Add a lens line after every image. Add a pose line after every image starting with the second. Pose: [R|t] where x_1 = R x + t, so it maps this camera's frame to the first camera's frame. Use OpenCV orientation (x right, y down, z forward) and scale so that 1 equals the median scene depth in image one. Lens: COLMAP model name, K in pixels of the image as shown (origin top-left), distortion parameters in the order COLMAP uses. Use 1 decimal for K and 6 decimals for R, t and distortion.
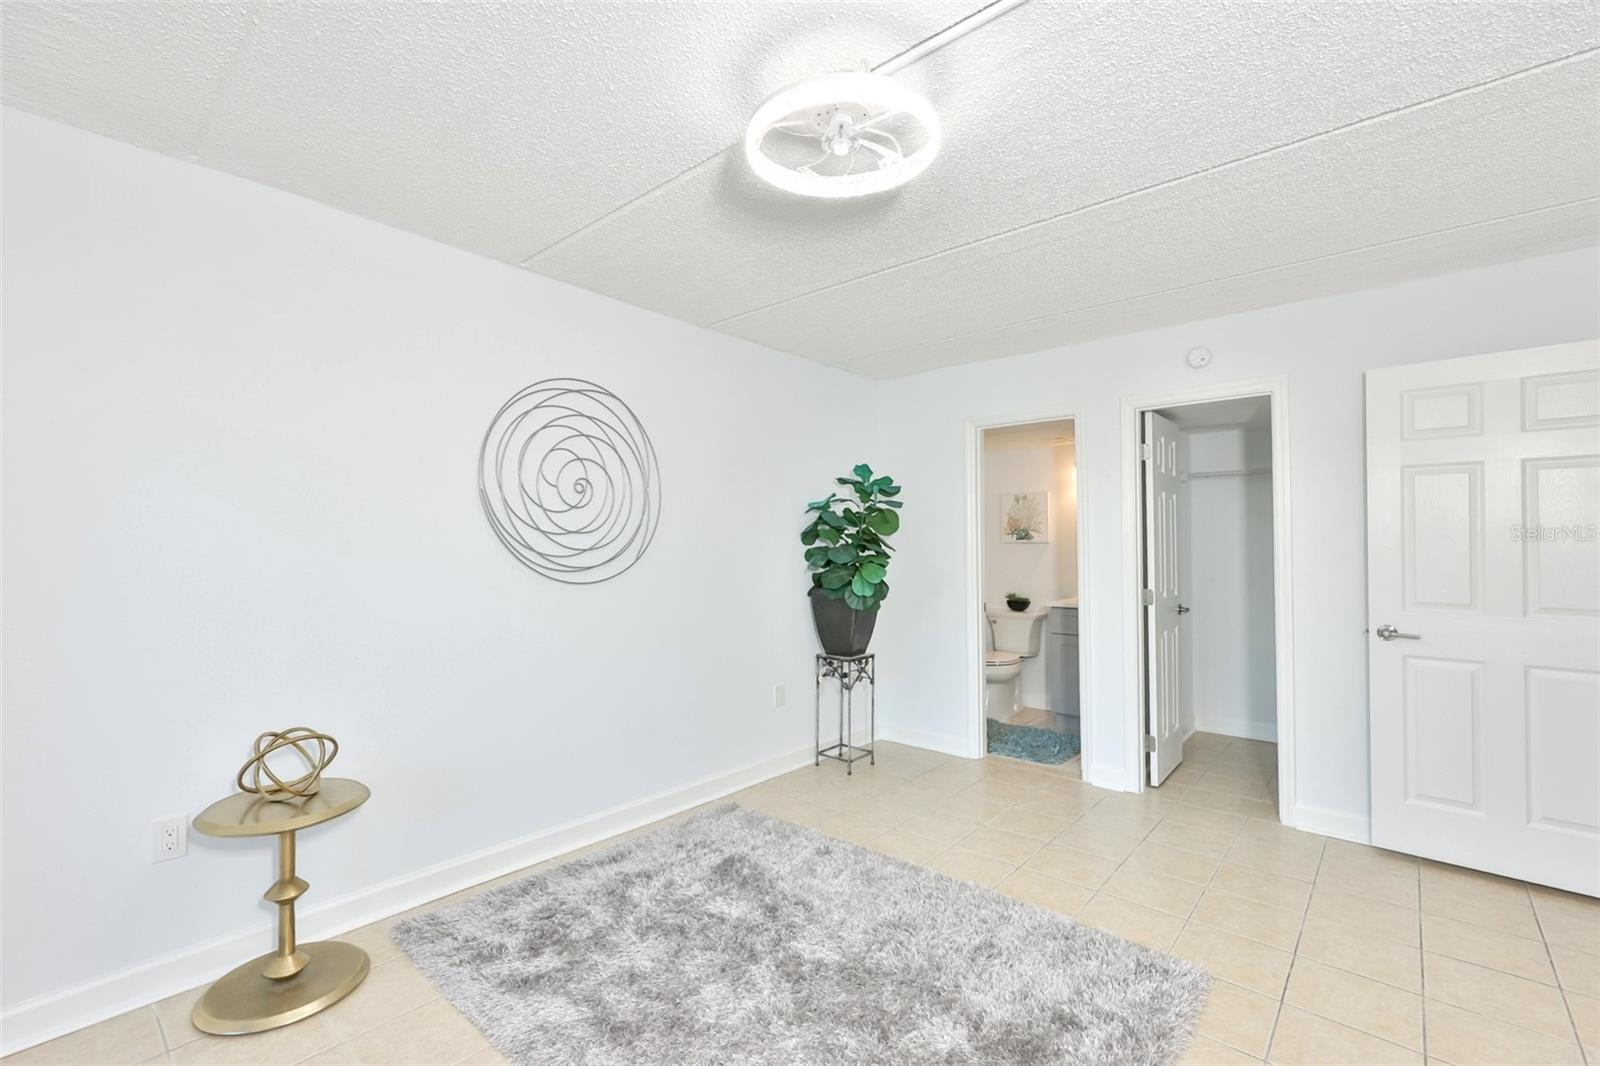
lens RADIAL K [[687.8, 0, 797.4], [0, 687.8, 535.4], [0, 0, 1]] dist [-0.006581, 0.000789]
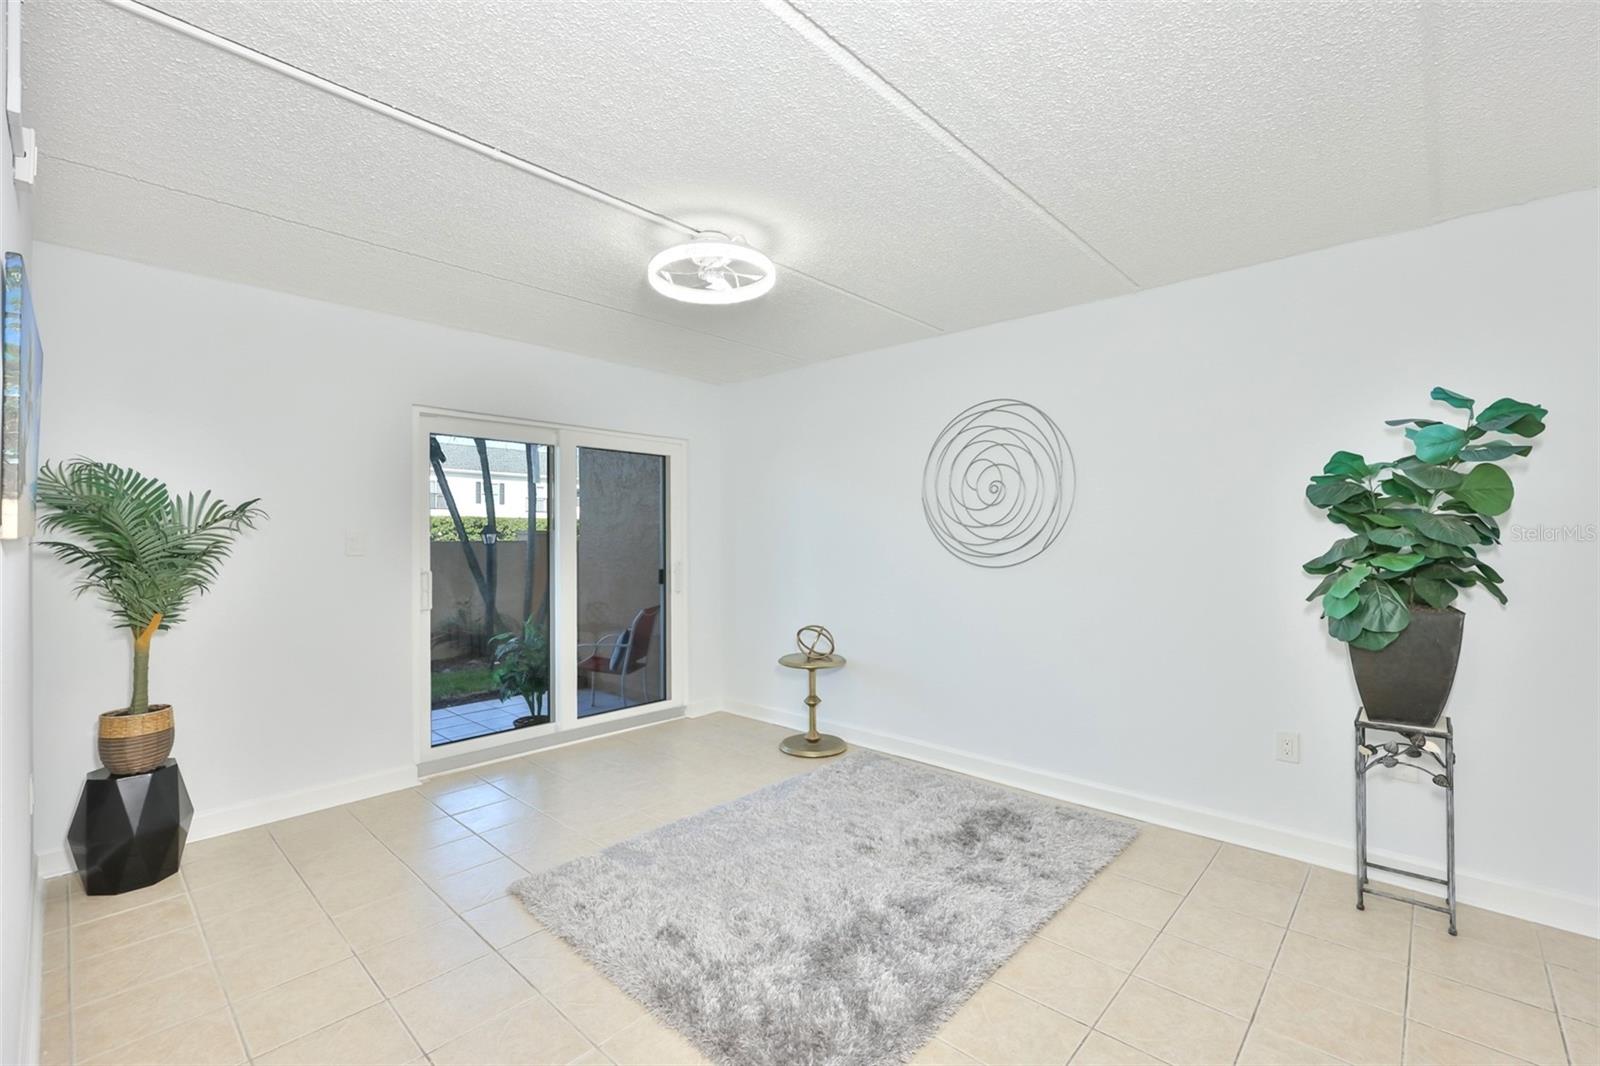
lens RADIAL K [[687.8, 0, 804.5], [0, 687.8, 529.4], [0, 0, 1]] dist [-0.006581, 0.000789]
pose [[-0.019832, -0.006707, -0.999781, 0.777834], [0.016090, 0.999846, -0.007027, 0.005176], [0.999674, -0.016226, -0.019721, 0.581826]]
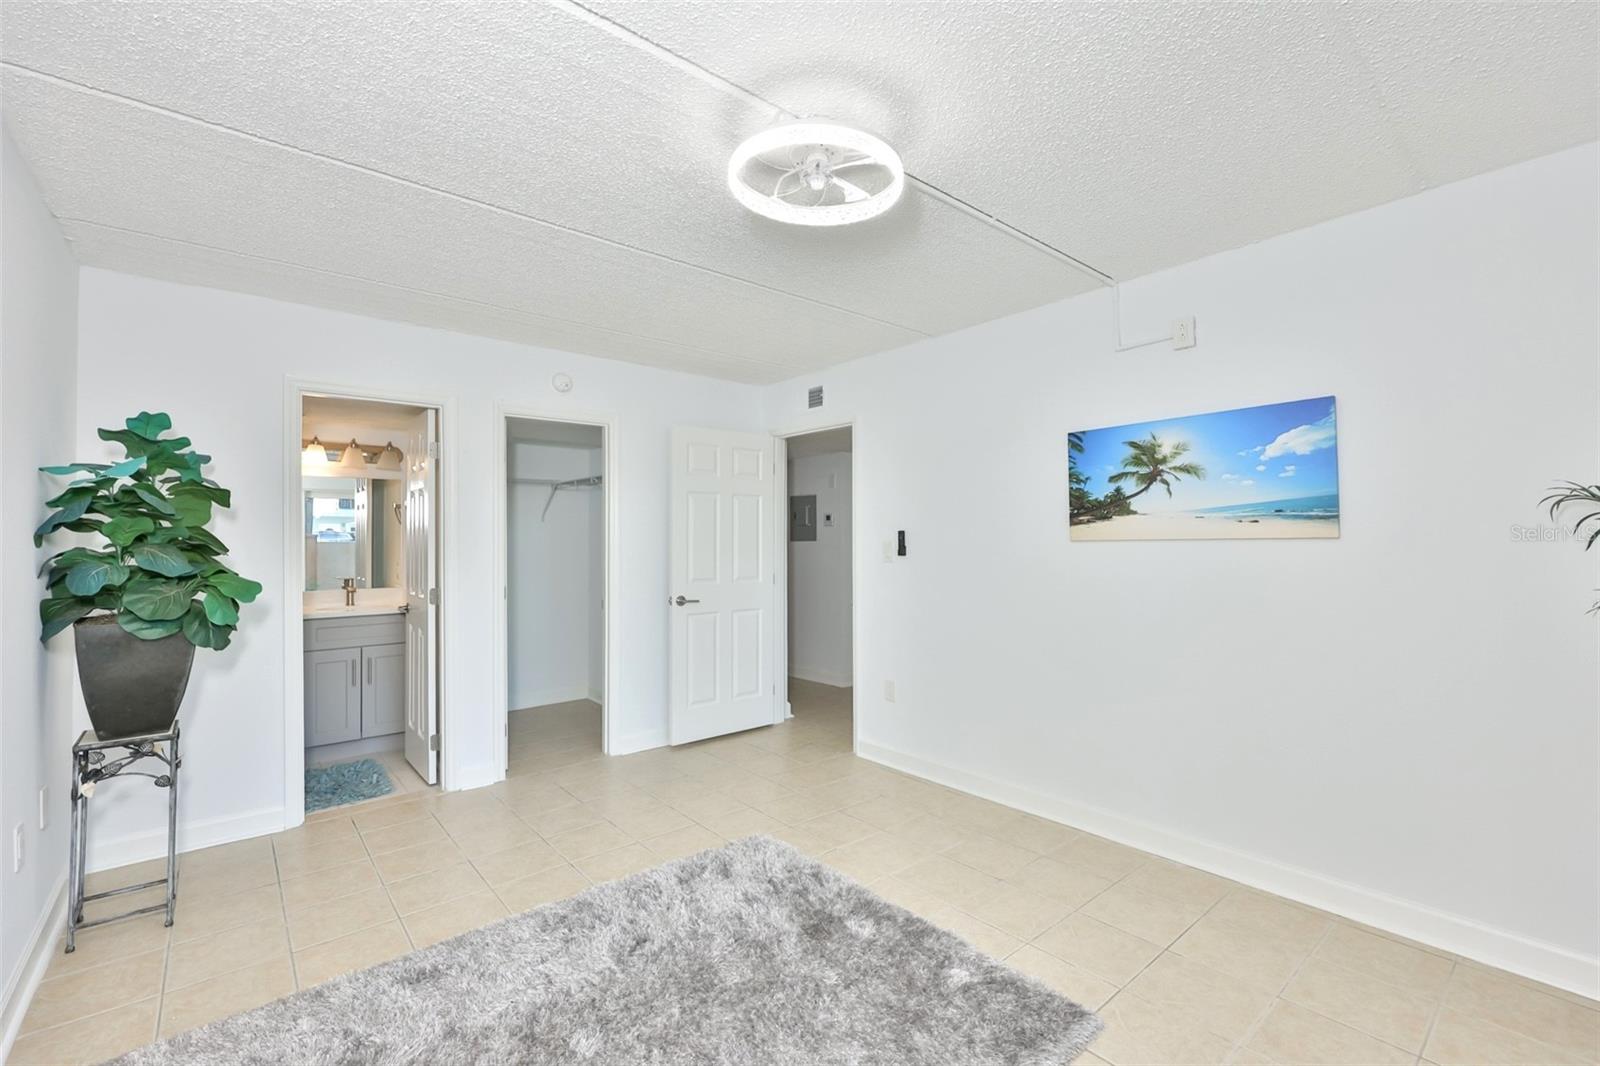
lens RADIAL K [[687.8, 0, 794.0], [0, 687.8, 534.8], [0, 0, 1]] dist [-0.006581, 0.000789]
pose [[0.150842, 0.010375, 0.988503, -0.501303], [-0.009691, 0.999912, -0.009016, 0.005724], [-0.988510, -0.008219, 0.150929, 0.422770]]
